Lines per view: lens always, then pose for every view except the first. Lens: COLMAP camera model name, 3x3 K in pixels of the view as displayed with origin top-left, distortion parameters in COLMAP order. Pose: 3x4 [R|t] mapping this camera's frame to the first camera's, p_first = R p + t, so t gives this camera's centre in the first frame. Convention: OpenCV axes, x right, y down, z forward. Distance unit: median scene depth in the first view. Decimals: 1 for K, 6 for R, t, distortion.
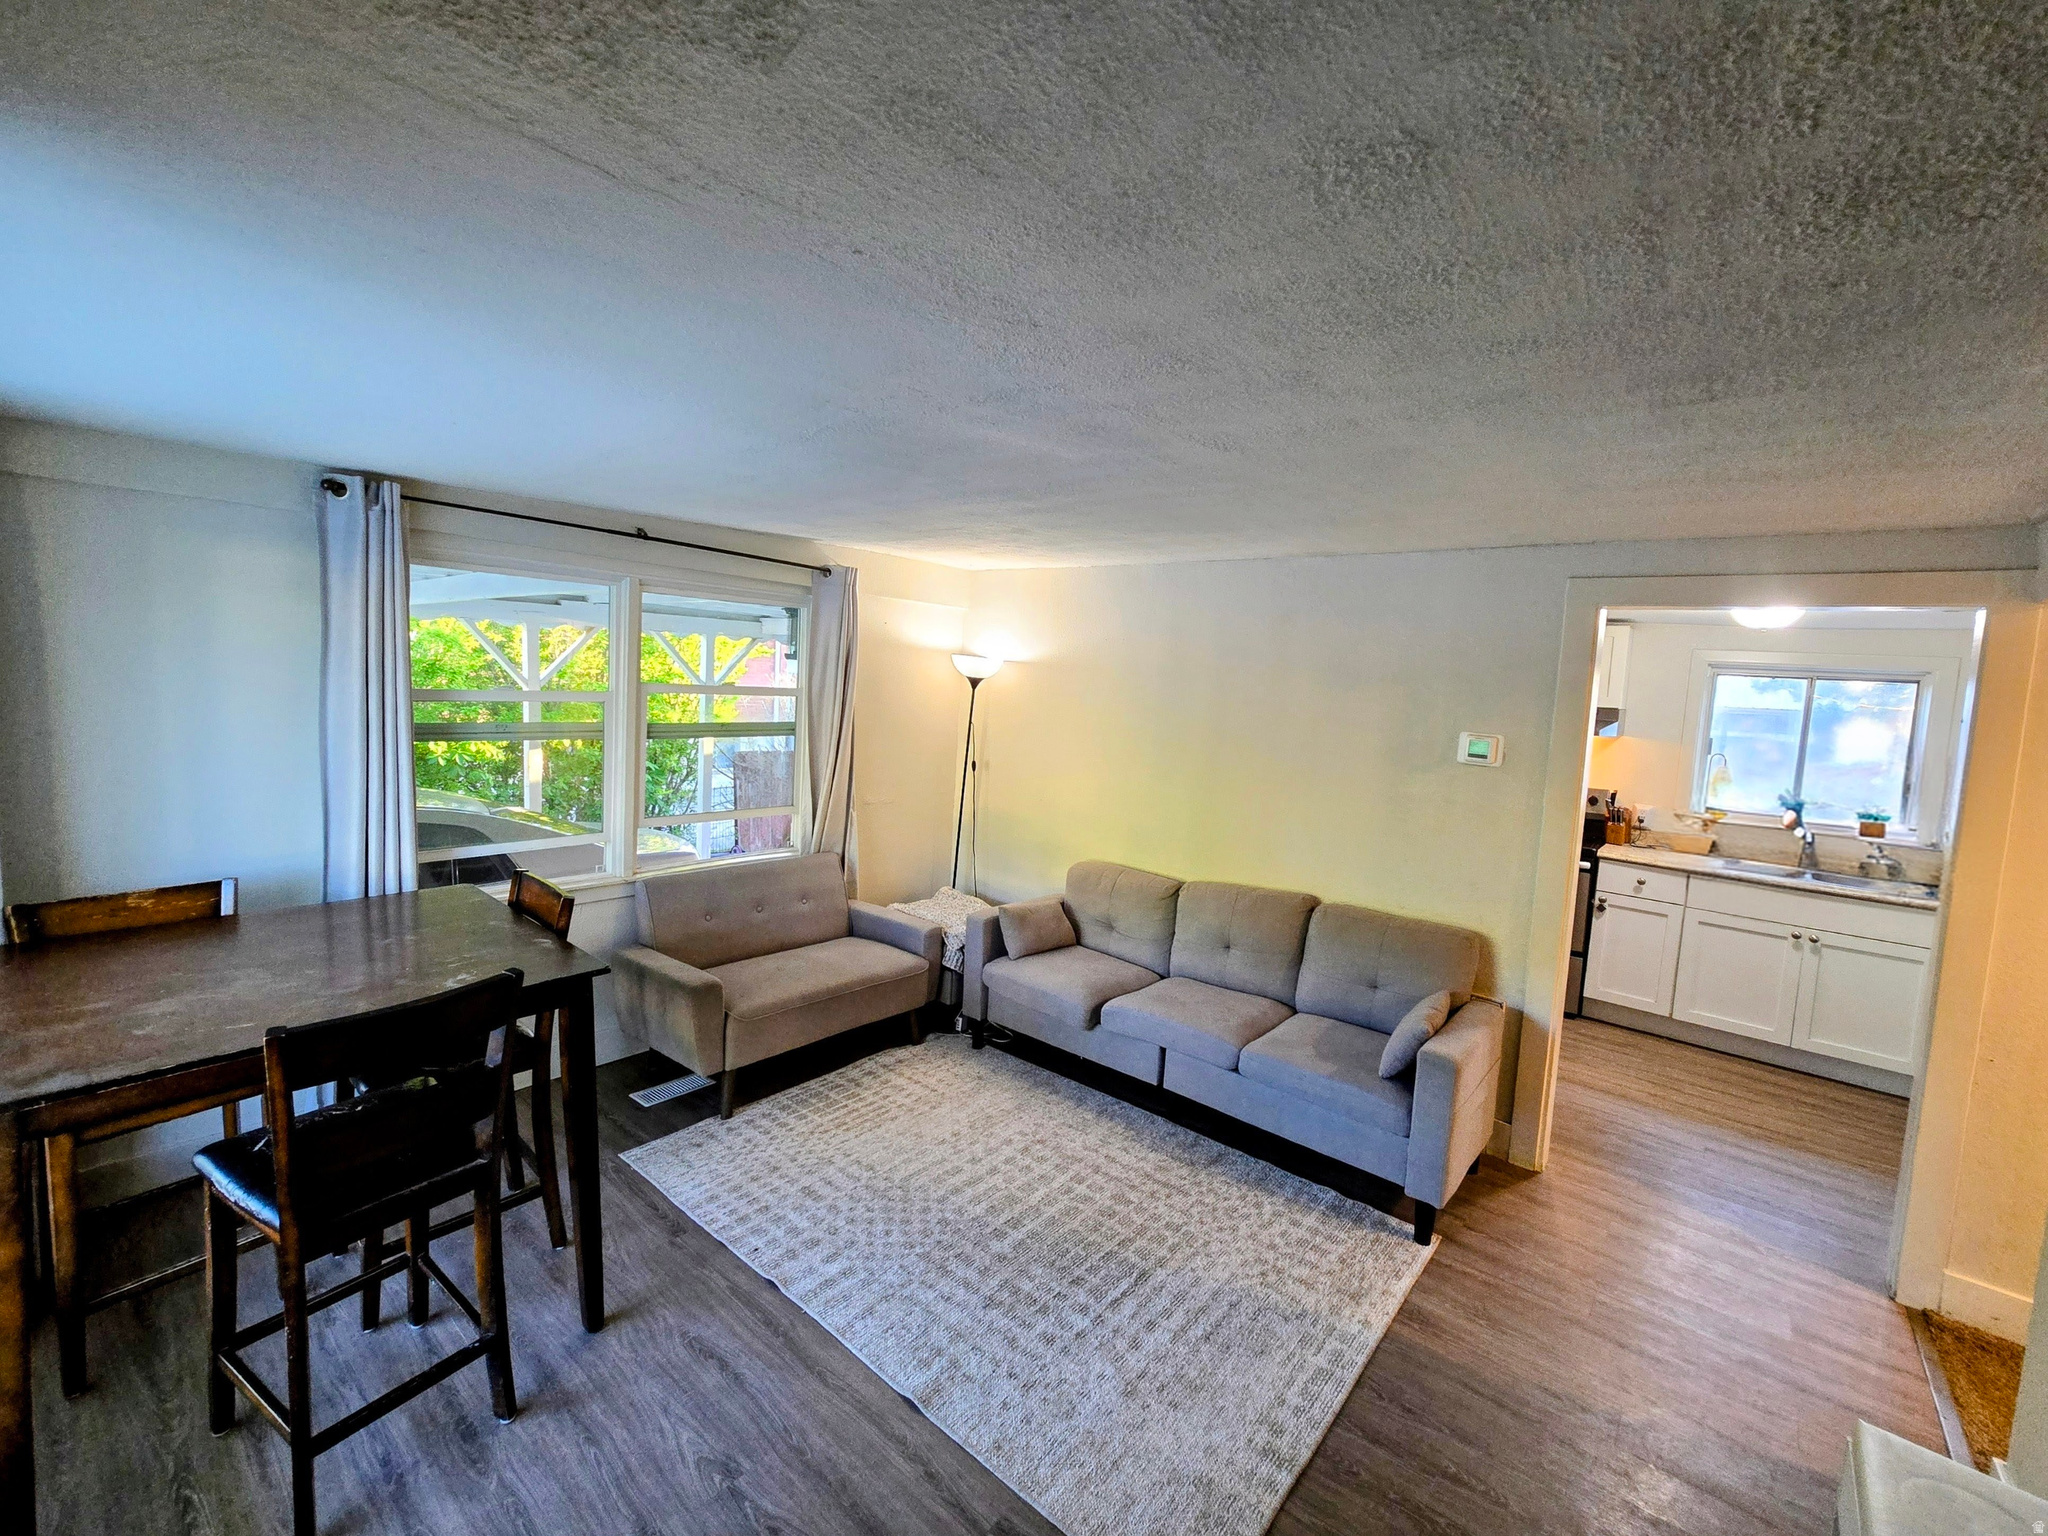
lens RADIAL K [[849.7, 0, 1029.5], [0, 849.7, 759.2], [0, 0, 1]] dist [-0.001931, -0.000675]
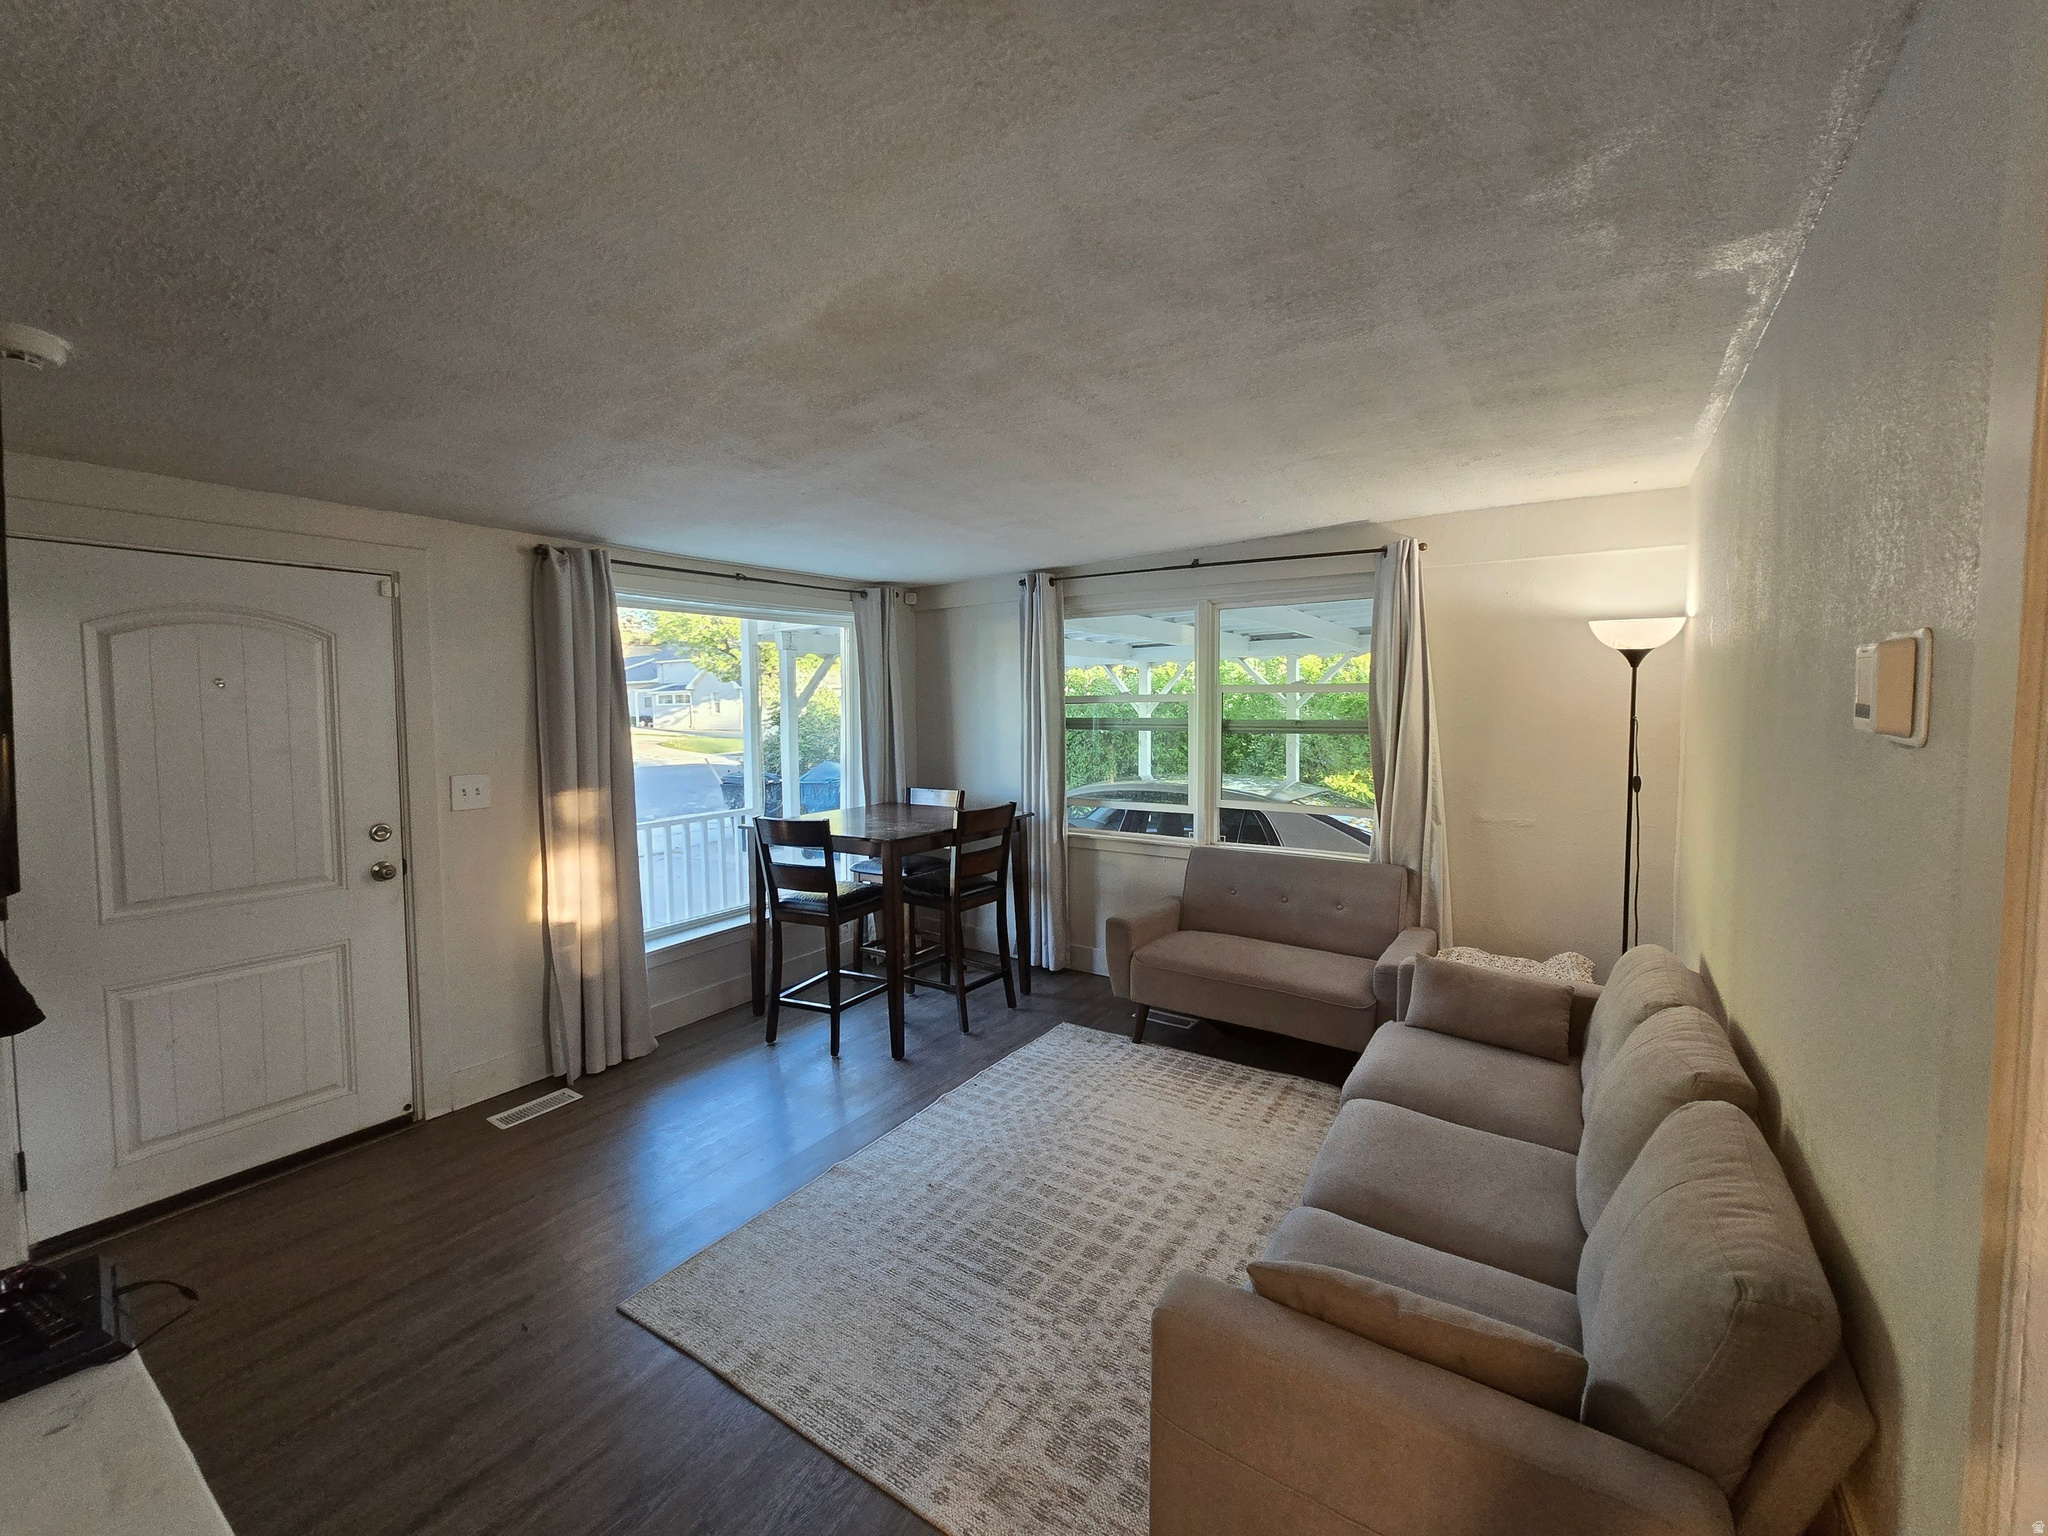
lens RADIAL K [[849.7, 0, 1036.4], [0, 849.7, 761.3], [0, 0, 1]] dist [-0.001931, -0.000675]
pose [[0.116787, 0.014709, -0.993048, 0.832337], [-0.077215, 0.996998, 0.005687, 0.035711], [0.990151, 0.076014, 0.117572, 0.720649]]
